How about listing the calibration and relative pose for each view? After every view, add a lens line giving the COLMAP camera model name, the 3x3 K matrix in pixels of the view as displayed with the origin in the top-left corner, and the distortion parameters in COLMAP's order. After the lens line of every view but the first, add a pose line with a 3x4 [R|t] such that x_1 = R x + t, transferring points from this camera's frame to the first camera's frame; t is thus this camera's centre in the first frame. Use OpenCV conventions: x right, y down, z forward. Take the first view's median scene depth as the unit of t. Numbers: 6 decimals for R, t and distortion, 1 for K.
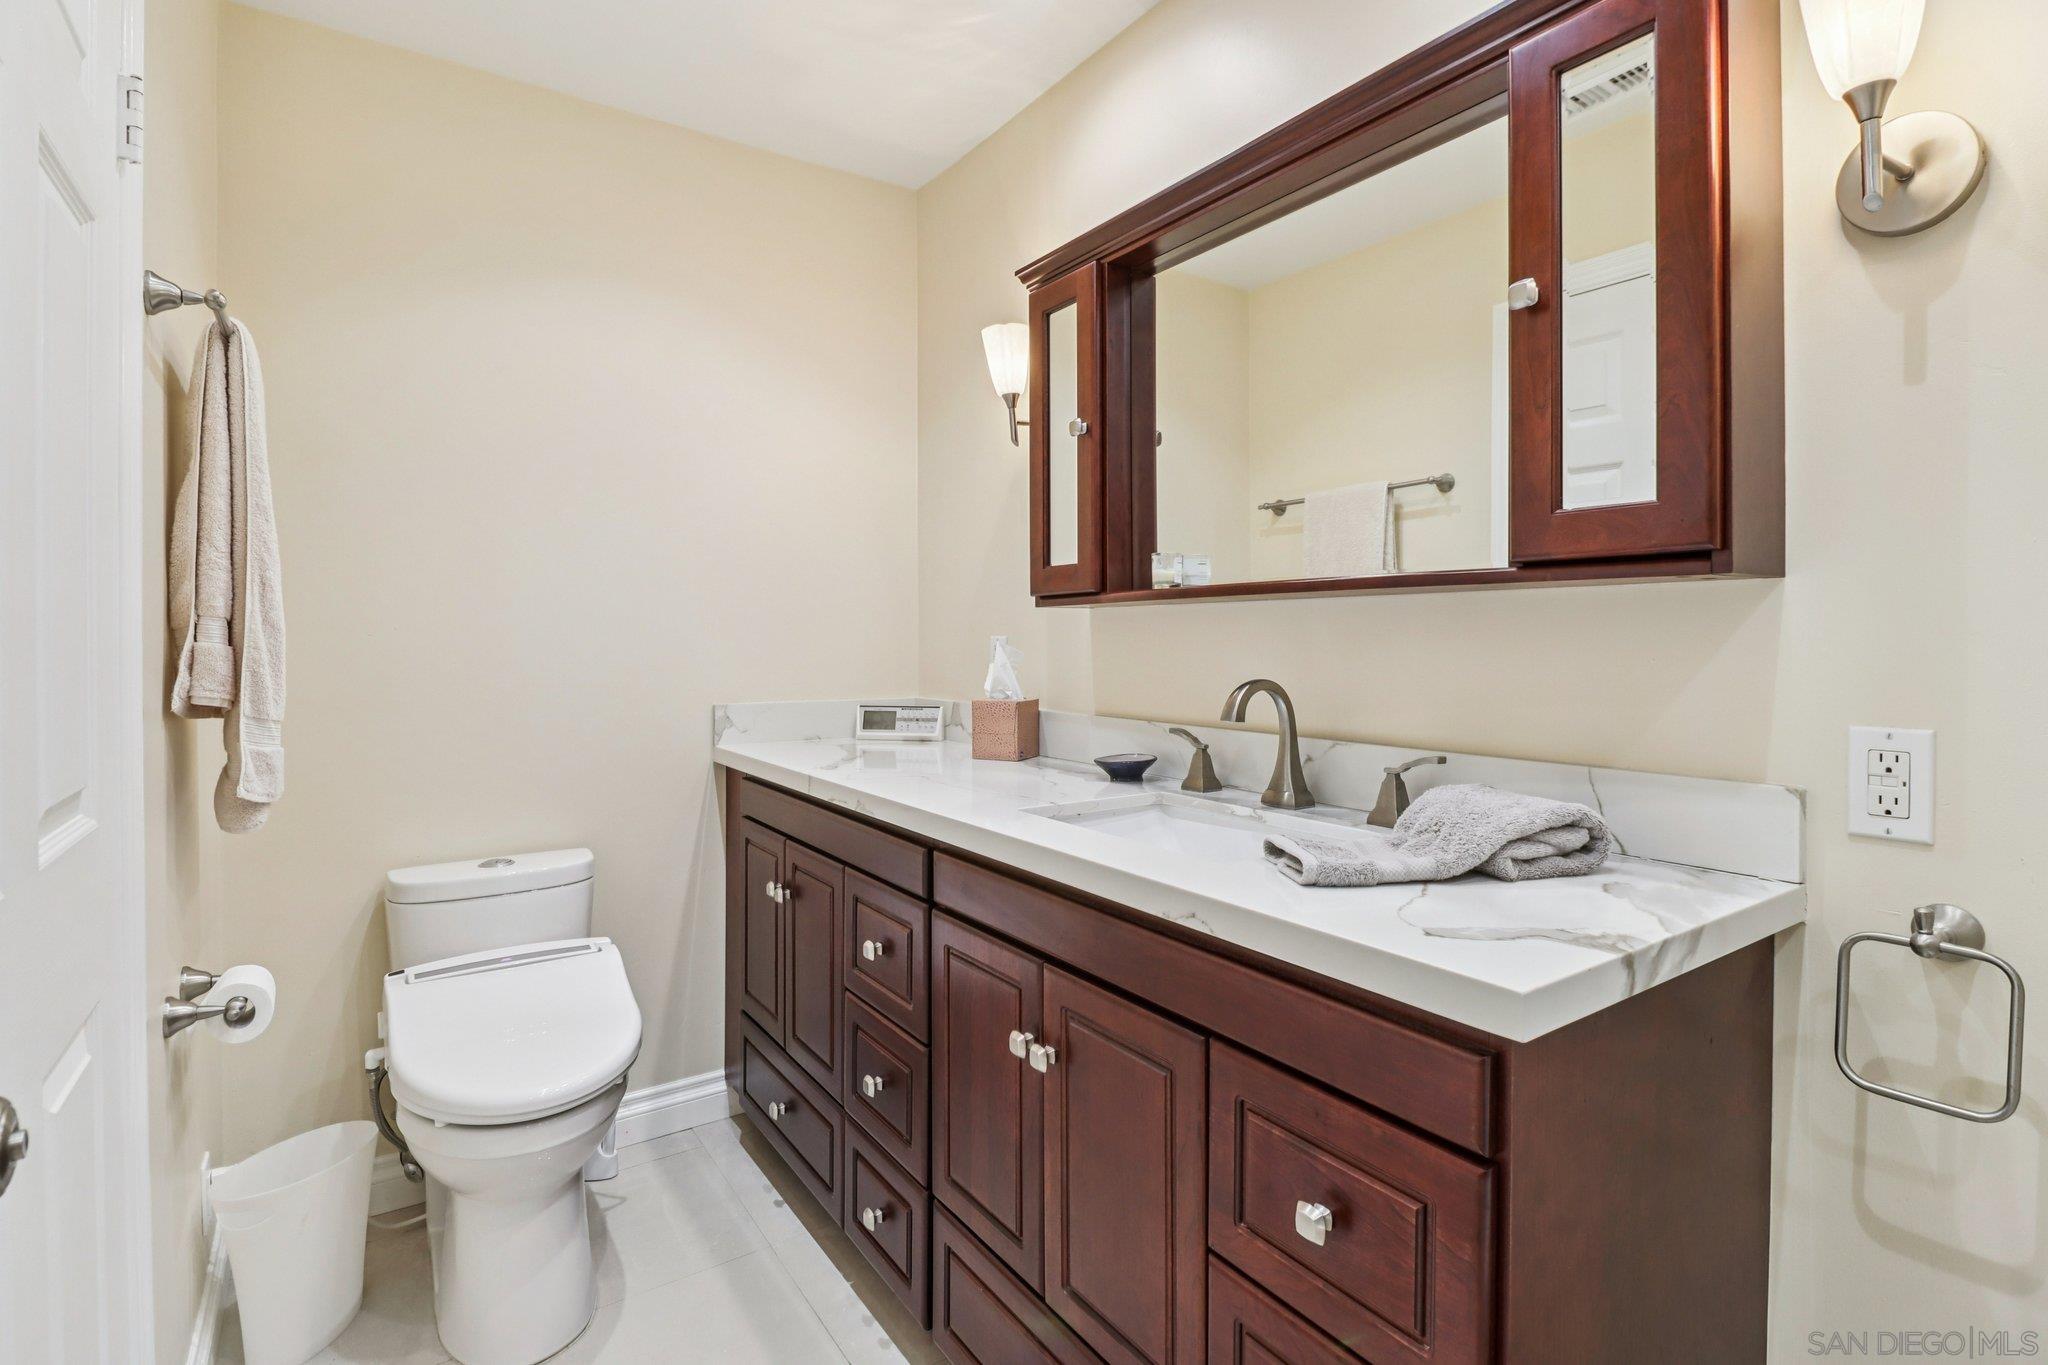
lens RADIAL K [[964.2, 0, 1032.6], [0, 964.2, 651.1], [0, 0, 1]] dist [0.020050, -0.016490]
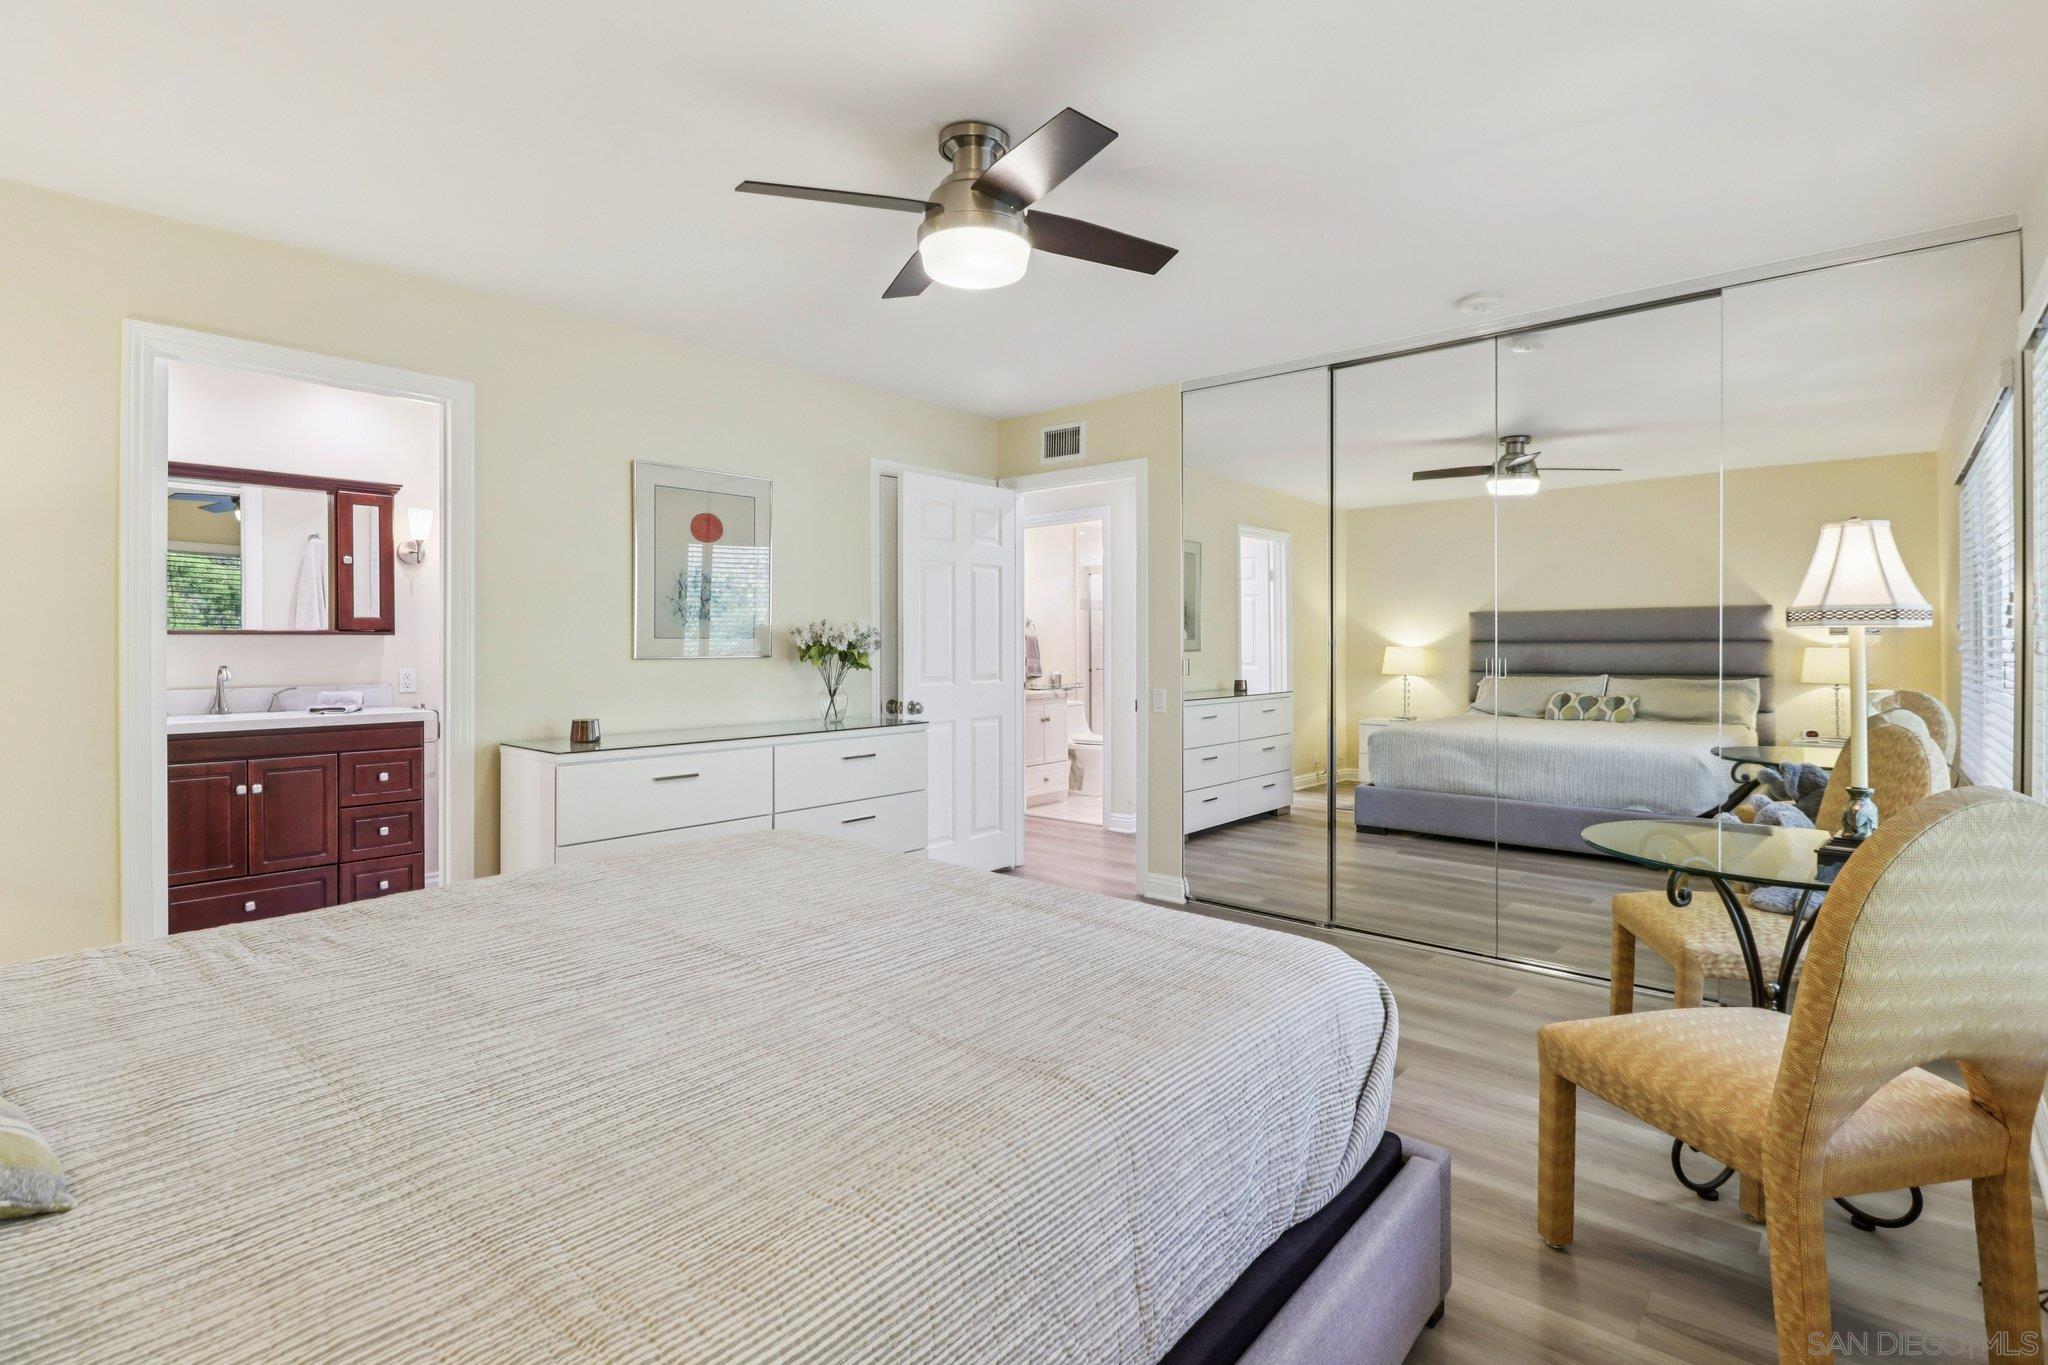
lens RADIAL K [[964.2, 0, 1032.6], [0, 964.2, 651.1], [0, 0, 1]] dist [0.020050, -0.016490]
pose [[-0.250263, -0.000912, 0.968178, -3.078969], [0.015248, 0.999872, 0.004883, 0.012288], [-0.968058, 0.015984, -0.250217, -0.515994]]
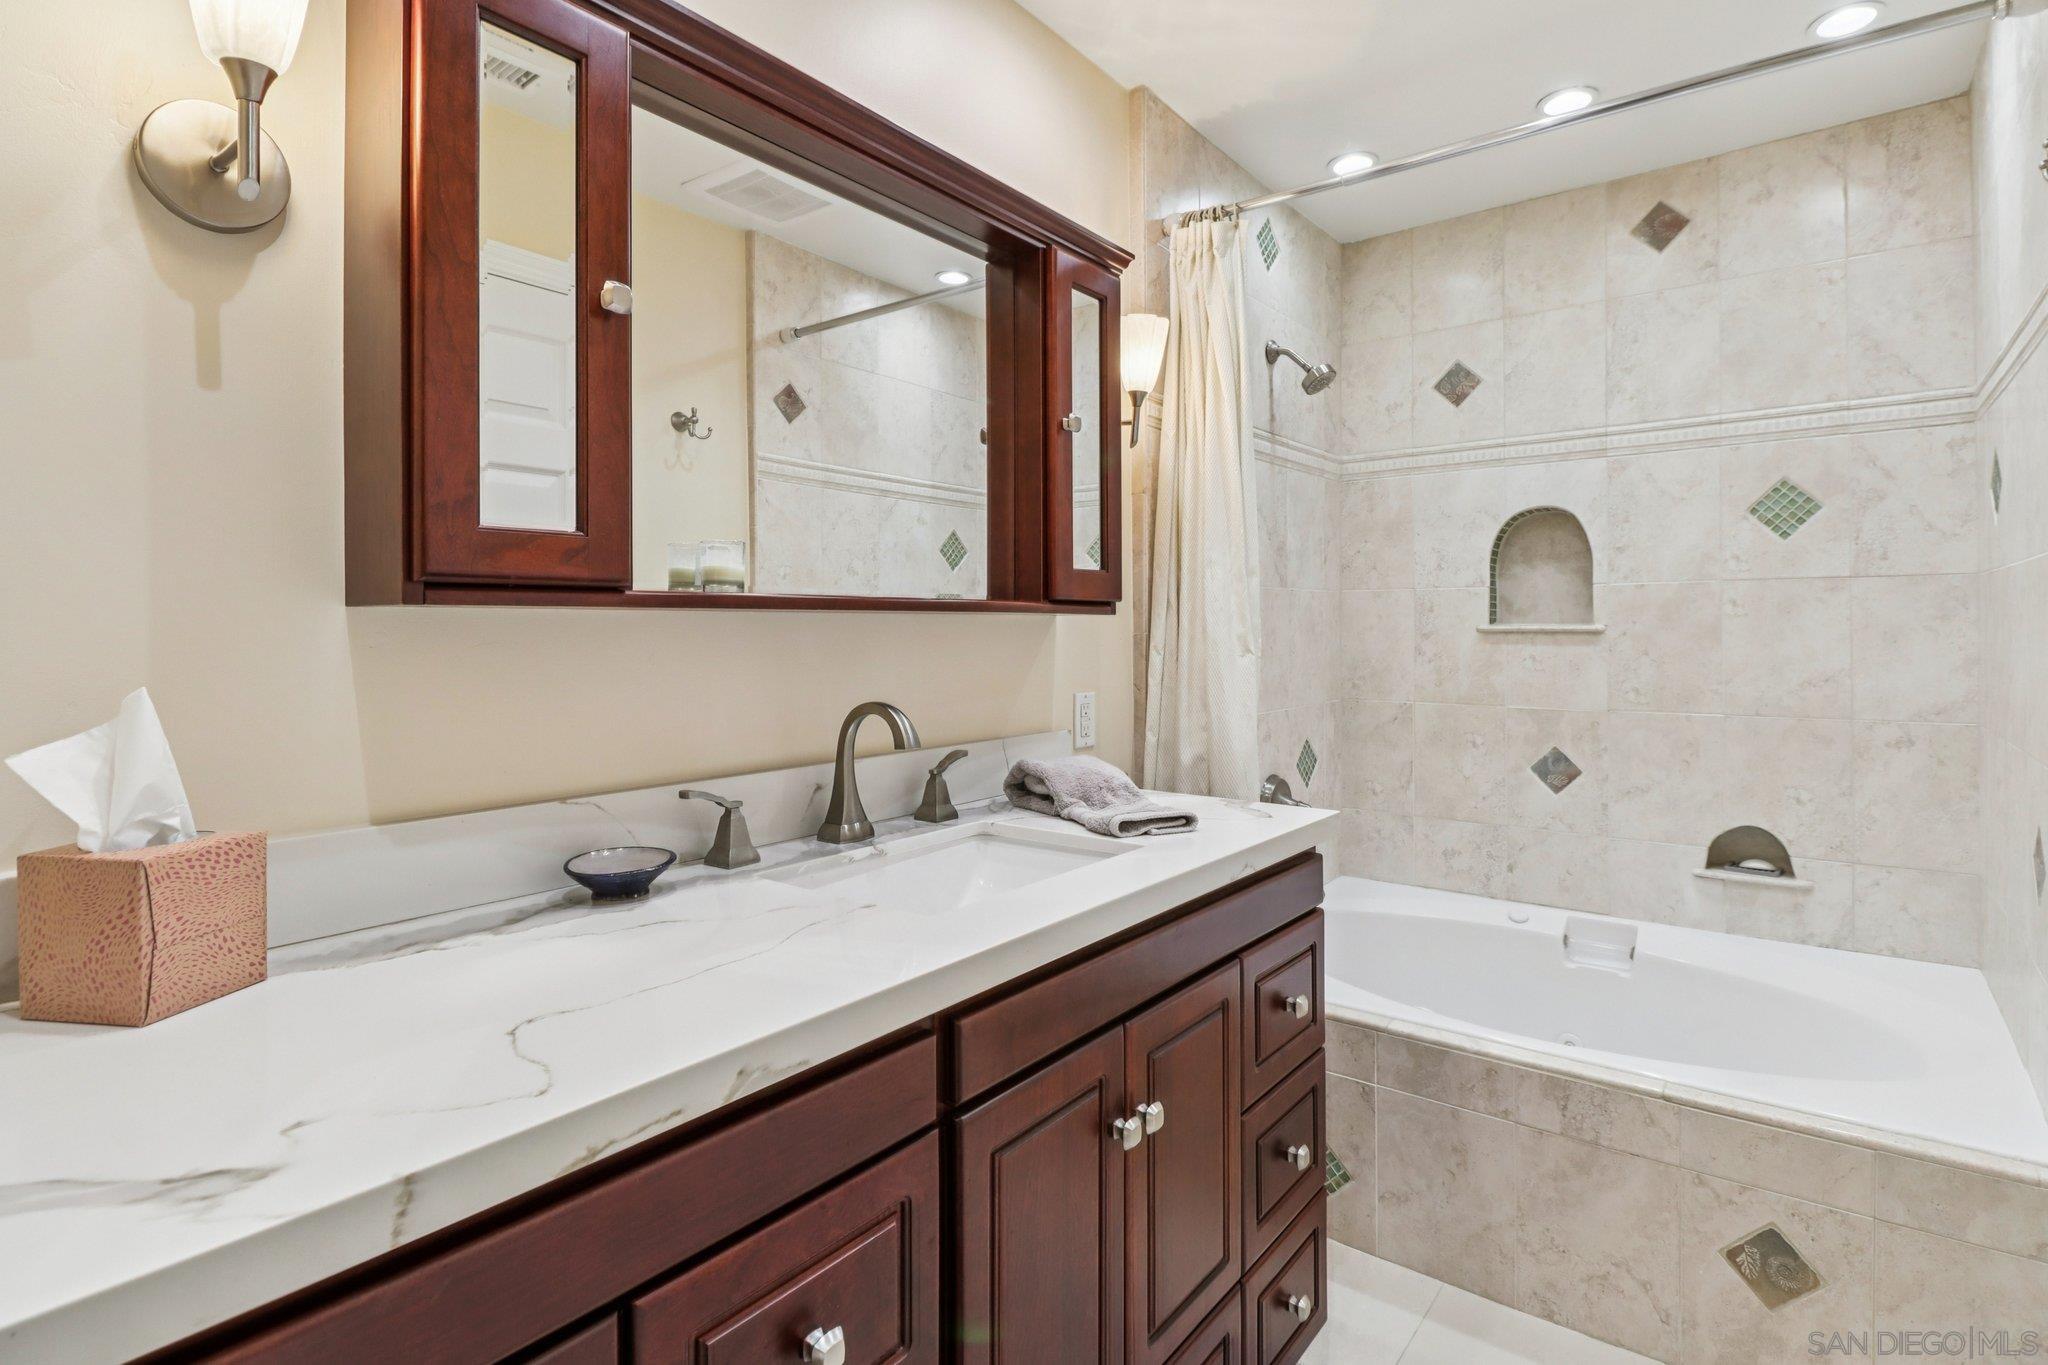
lens RADIAL K [[964.2, 0, 1032.6], [0, 964.2, 651.1], [0, 0, 1]] dist [0.020050, -0.016490]
pose [[-0.281106, -0.015695, 0.959548, -0.729693], [0.017569, 0.999615, 0.021497, -0.037920], [-0.959516, 0.022901, -0.280722, 1.186299]]
